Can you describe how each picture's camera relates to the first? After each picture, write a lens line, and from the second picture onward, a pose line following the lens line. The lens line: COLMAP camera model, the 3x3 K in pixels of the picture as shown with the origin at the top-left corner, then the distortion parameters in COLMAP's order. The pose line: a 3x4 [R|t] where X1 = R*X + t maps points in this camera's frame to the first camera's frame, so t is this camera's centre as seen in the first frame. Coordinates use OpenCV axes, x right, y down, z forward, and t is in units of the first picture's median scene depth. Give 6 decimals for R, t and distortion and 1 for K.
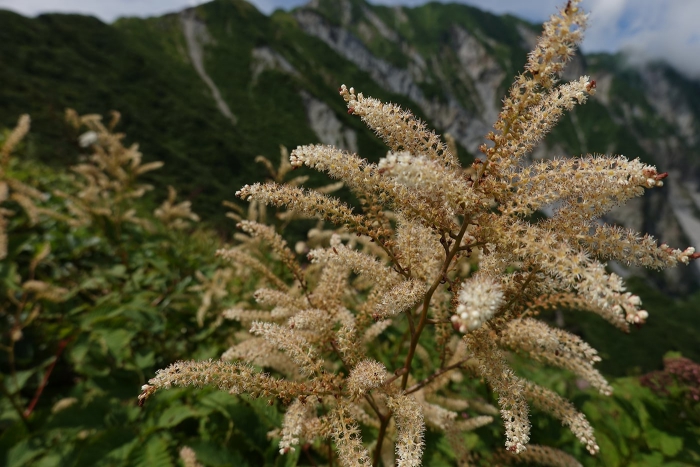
lens RADIAL K [[461.3, 0, 350.2], [0, 461.3, 230.0], [0, 0, 1]] dist [-0.007811, -0.000034]
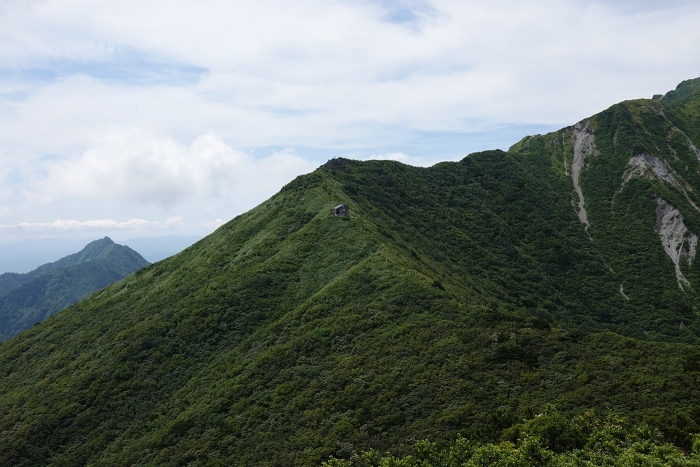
lens RADIAL K [[461.3, 0, 349.6], [0, 461.3, 235.1], [0, 0, 1]] dist [-0.007811, -0.000034]
pose [[0.670211, 0.010076, -0.742103, 0.235413], [-0.136891, 0.984430, -0.110264, 0.012434], [0.729437, 0.175487, 0.661155, -0.285161]]
